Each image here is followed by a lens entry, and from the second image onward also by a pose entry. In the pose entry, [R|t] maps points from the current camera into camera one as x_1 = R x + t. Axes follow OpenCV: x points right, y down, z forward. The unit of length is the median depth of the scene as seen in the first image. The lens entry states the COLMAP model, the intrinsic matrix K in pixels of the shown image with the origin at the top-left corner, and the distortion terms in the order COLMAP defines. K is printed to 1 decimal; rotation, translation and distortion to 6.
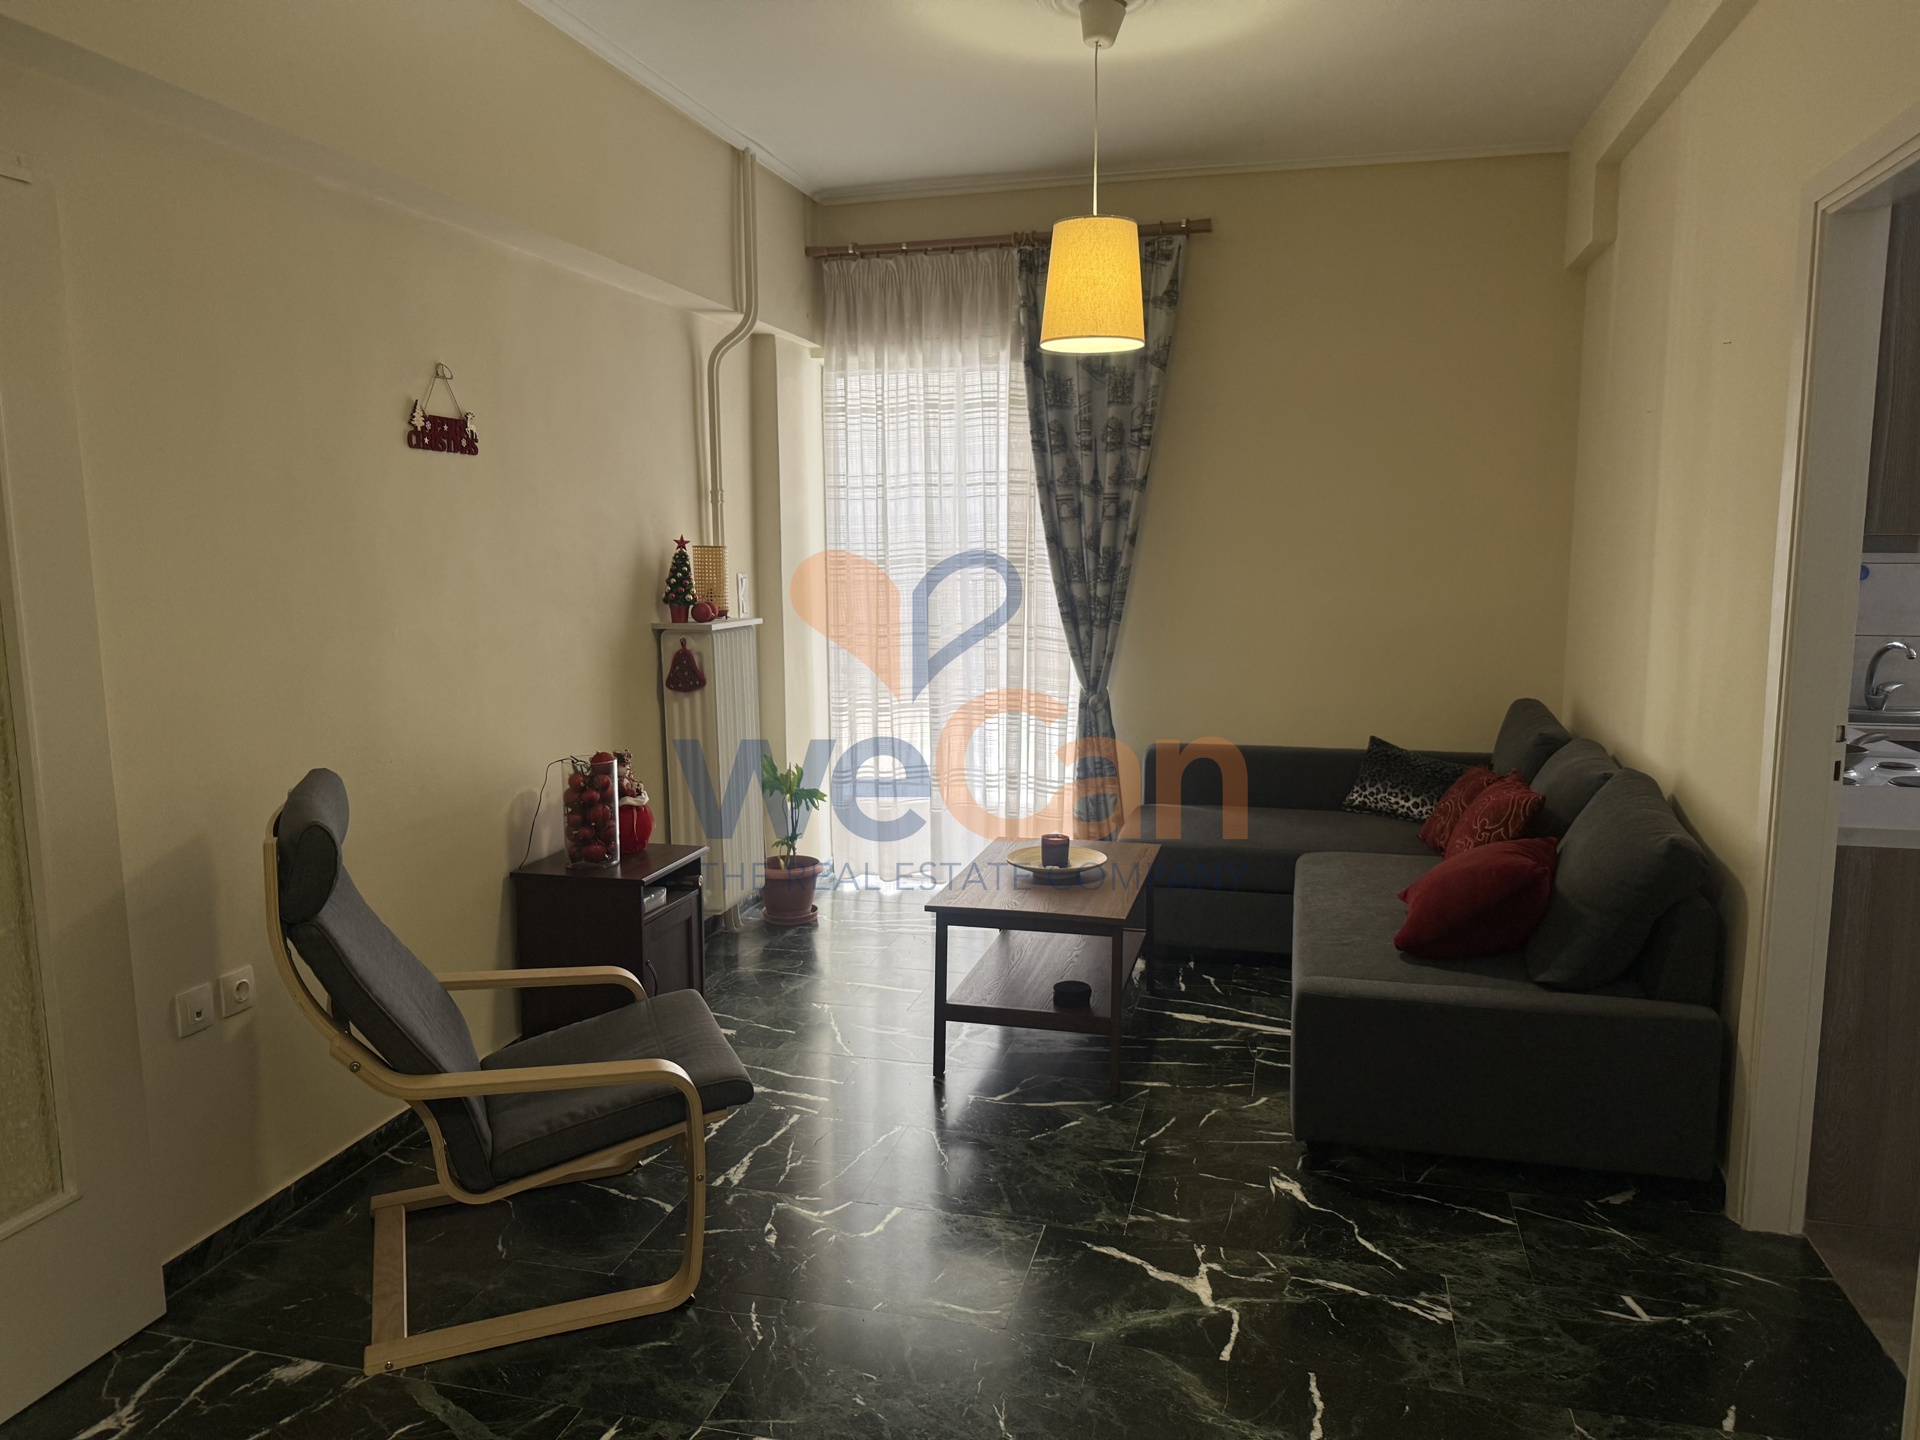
lens RADIAL K [[1321.2, 0, 960.0], [0, 1321.2, 720.0], [0, 0, 1]] dist [-0.015828, 0.005683]
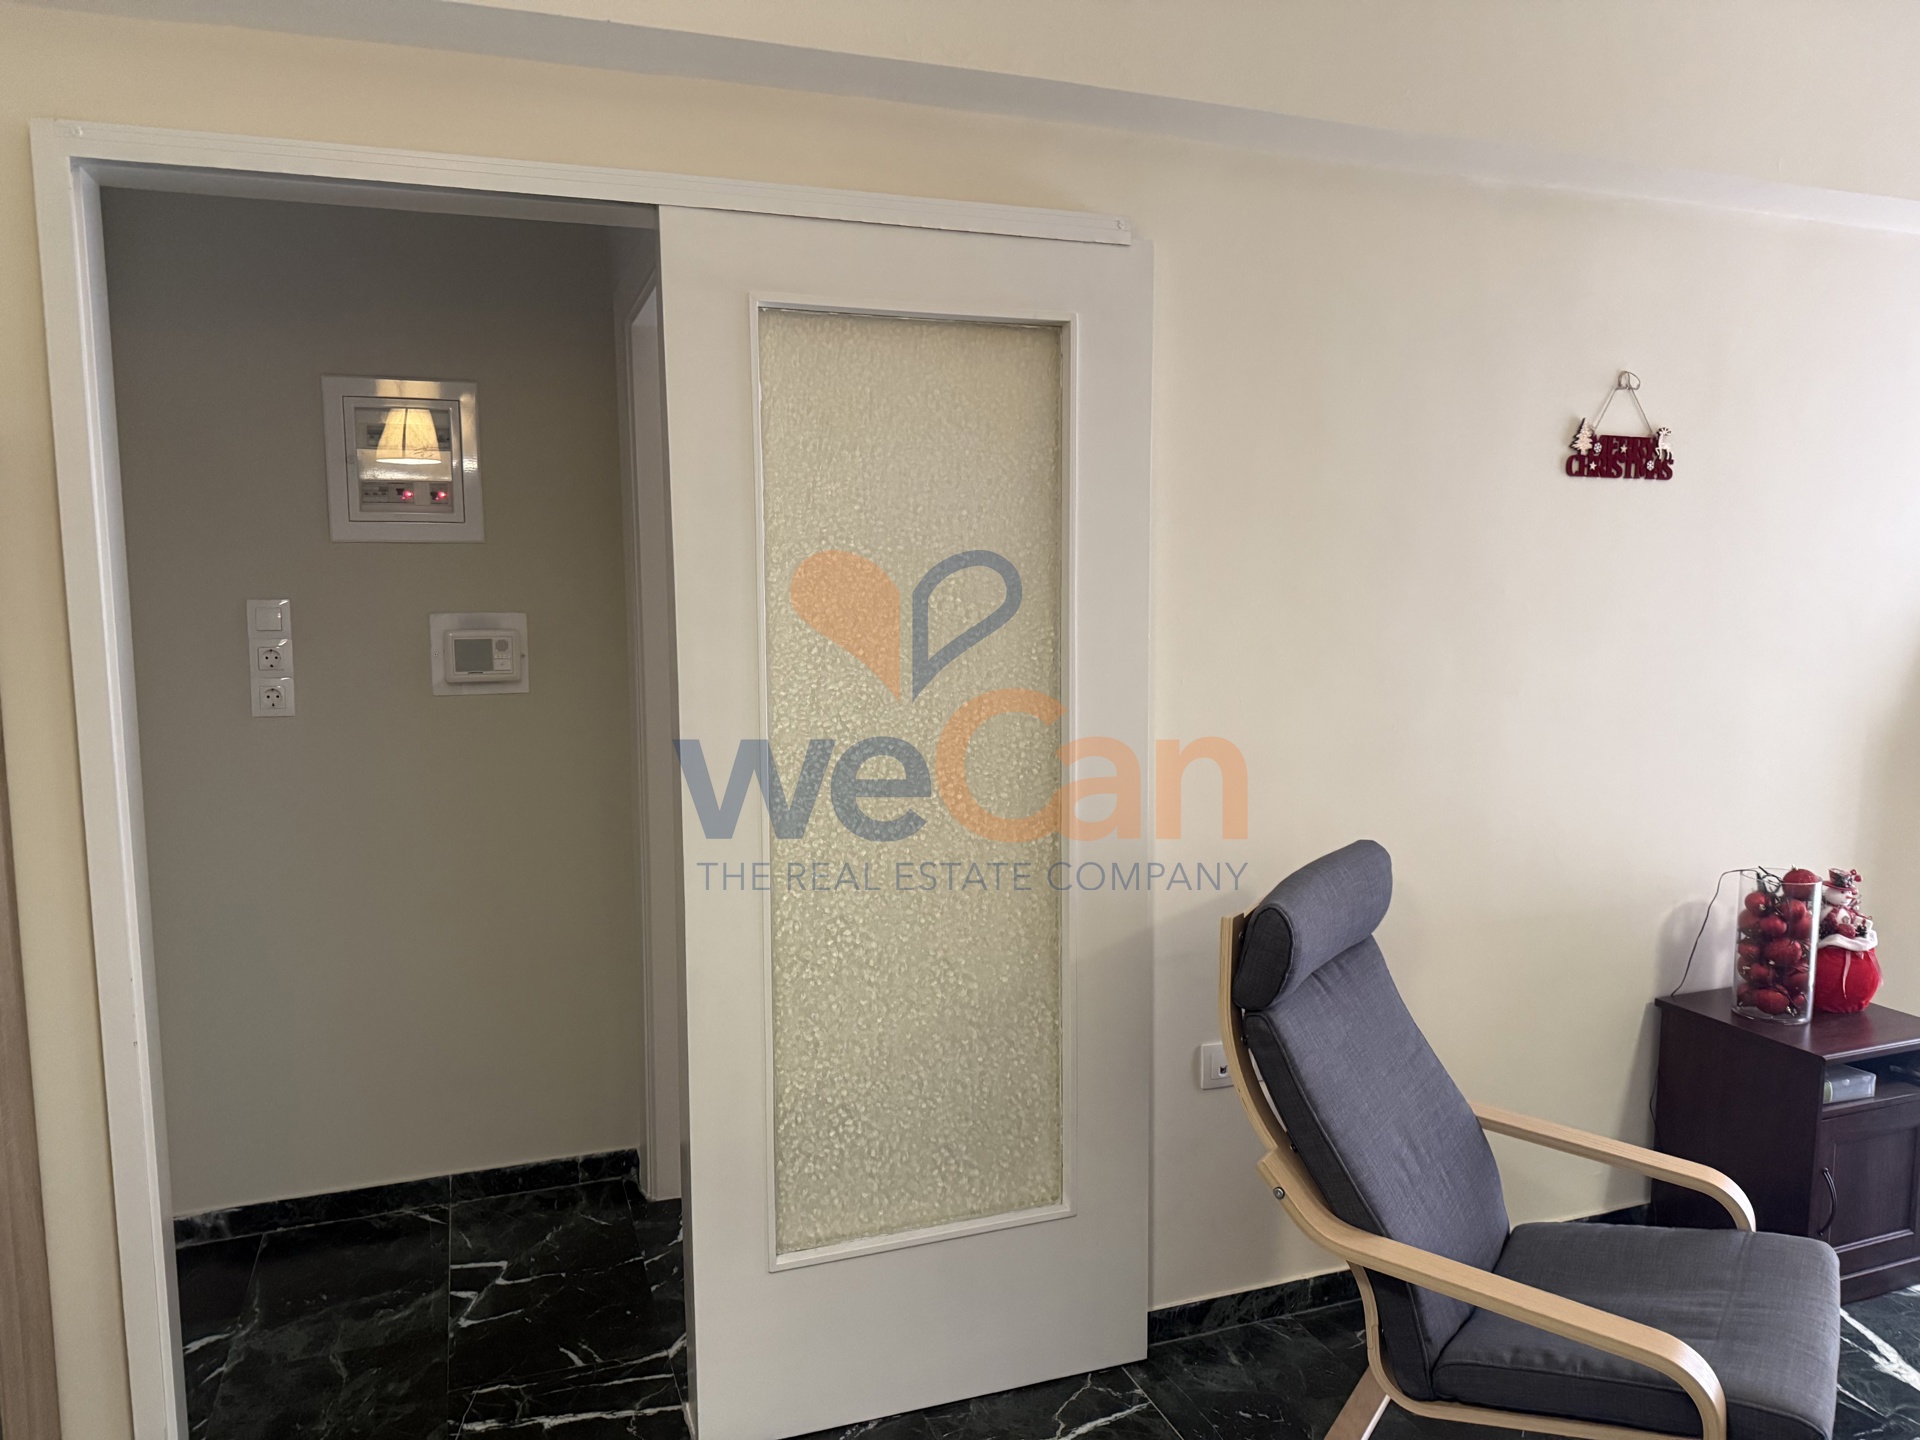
lens RADIAL K [[1327.3, 0, 956.8], [0, 1327.3, 735.4], [0, 0, 1]] dist [0.026601, -0.031989]
pose [[0.568178, 0.088973, -0.818082, 0.071166], [-0.107218, 0.993667, 0.033604, -0.026699], [0.815891, 0.068620, 0.574119, 0.190902]]
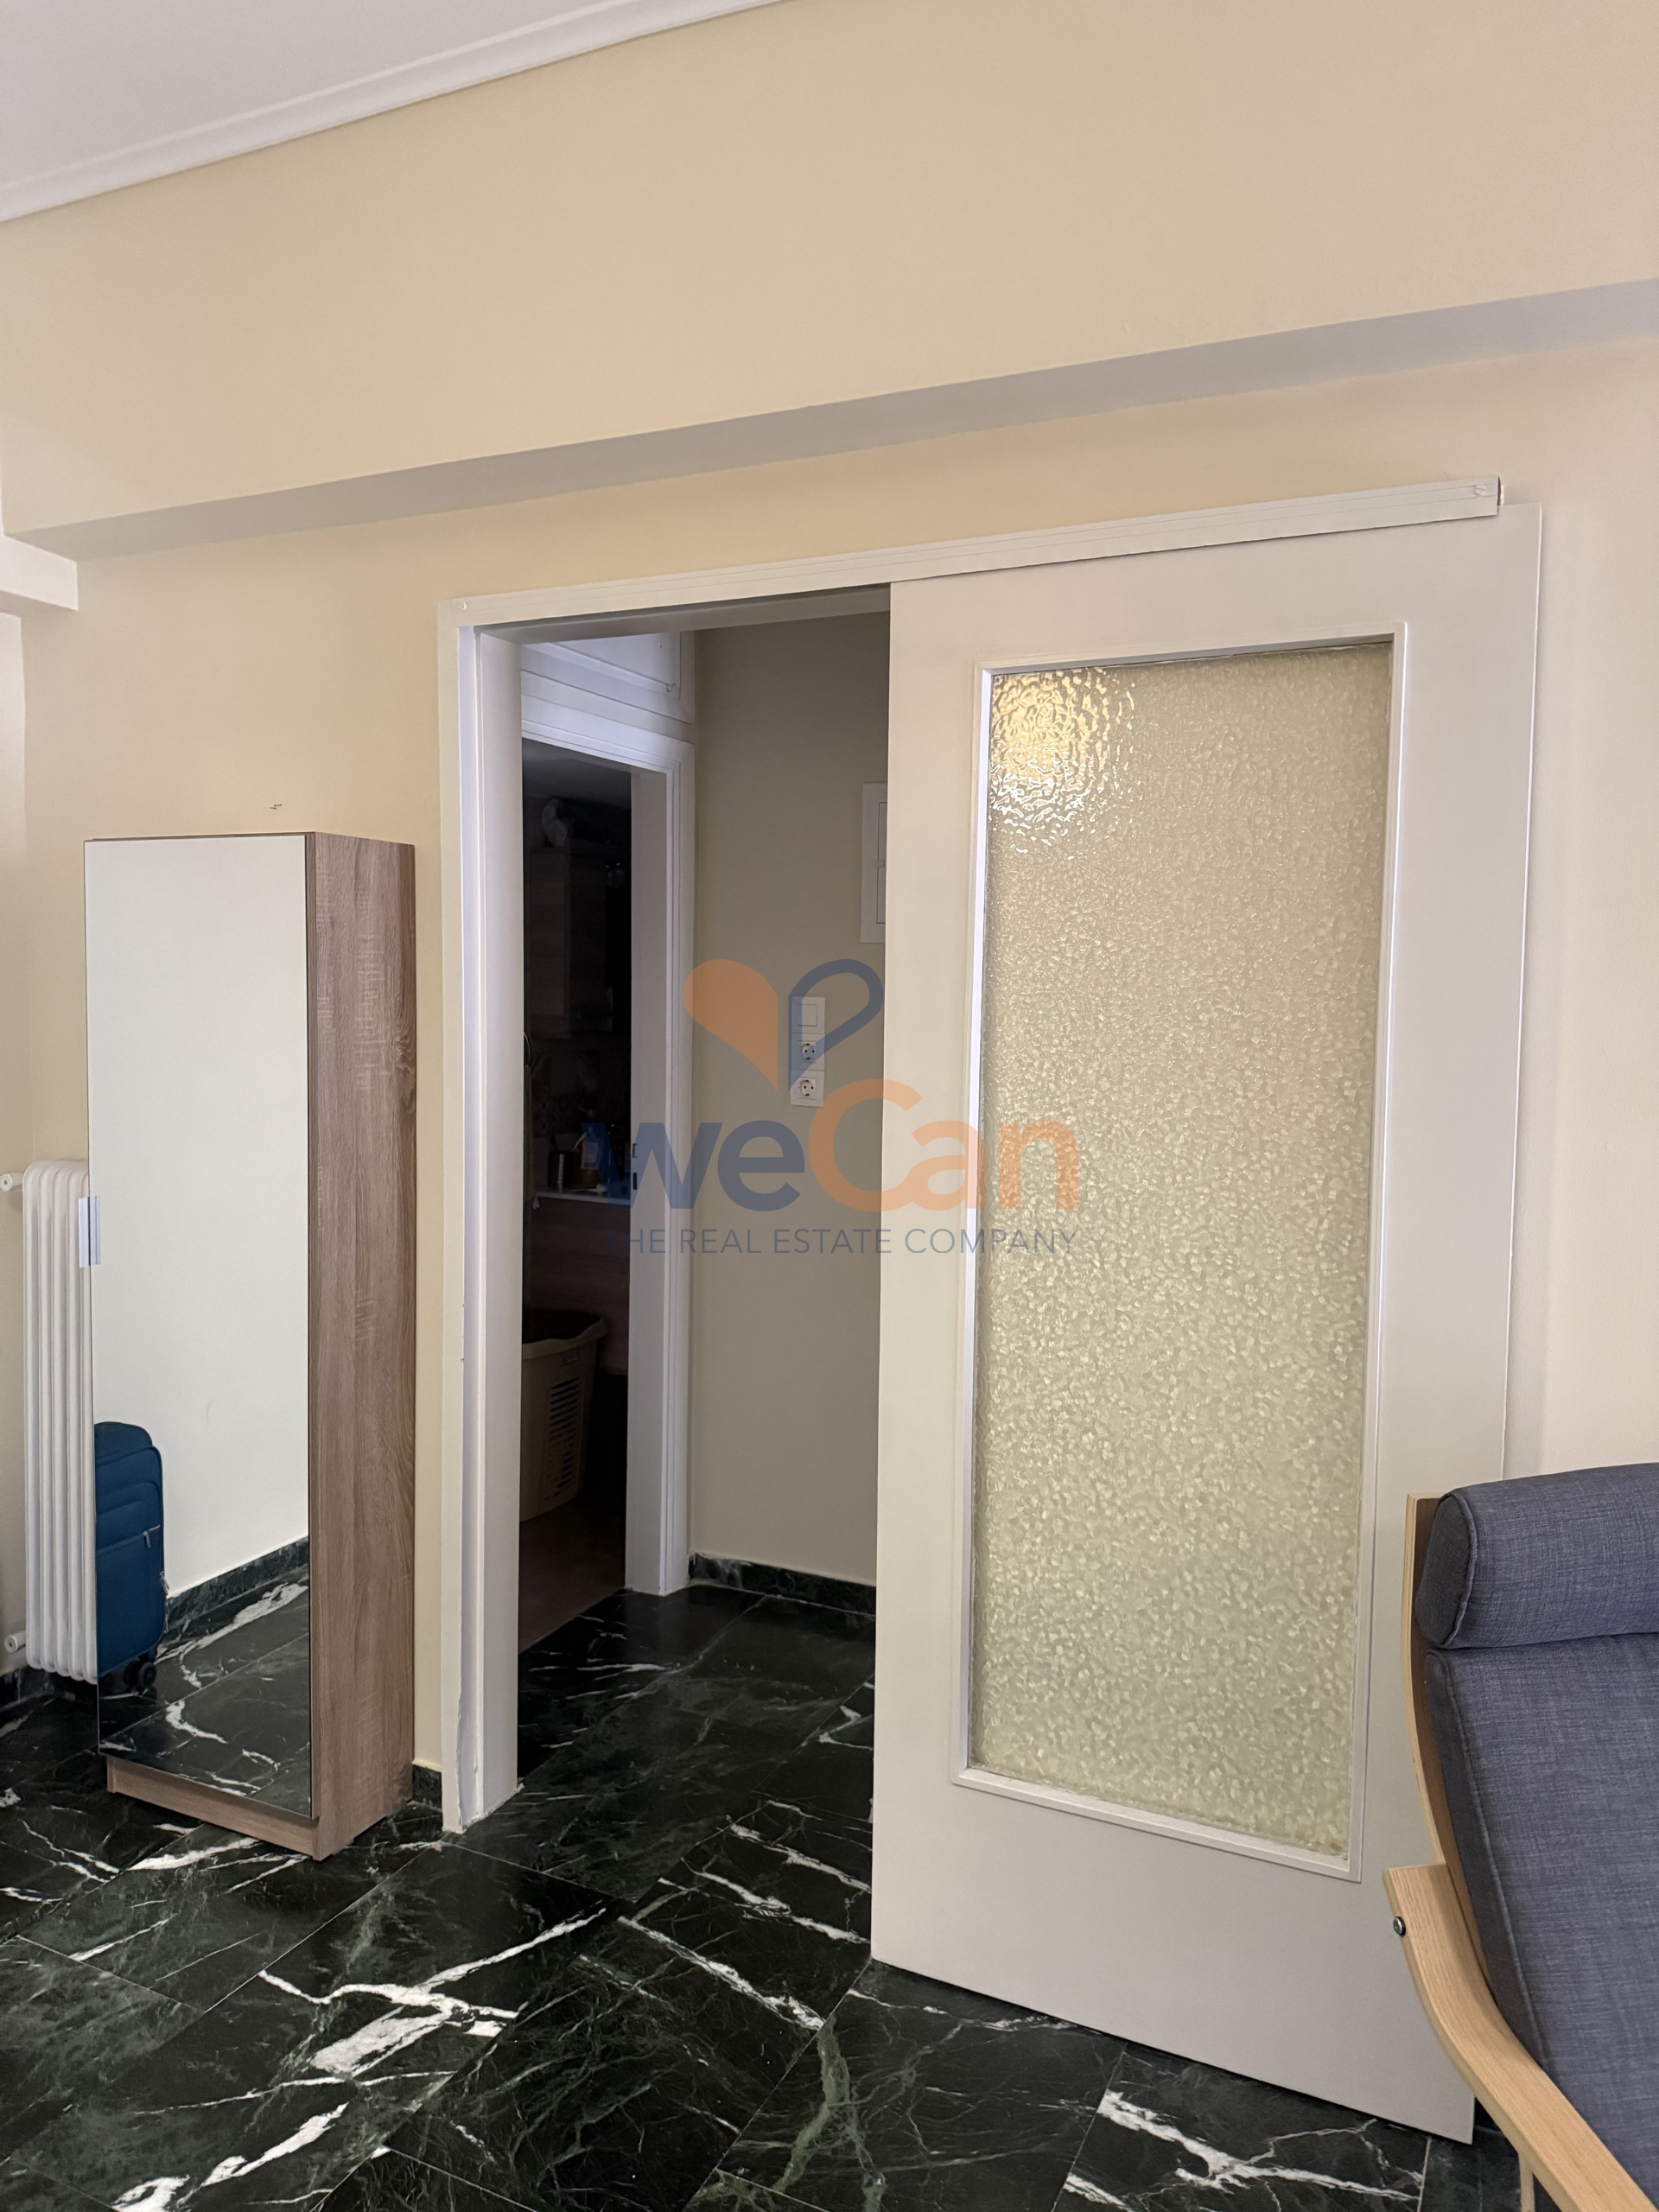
lens RADIAL K [[1522.1, 0, 788.7], [0, 1522.1, 1074.9], [0, 0, 1]] dist [-0.015828, 0.005683]
pose [[-0.184250, 0.059530, -0.981075, 0.130239], [-0.144190, 0.985728, 0.086891, -0.073630], [0.972245, 0.157471, -0.173037, 0.504761]]
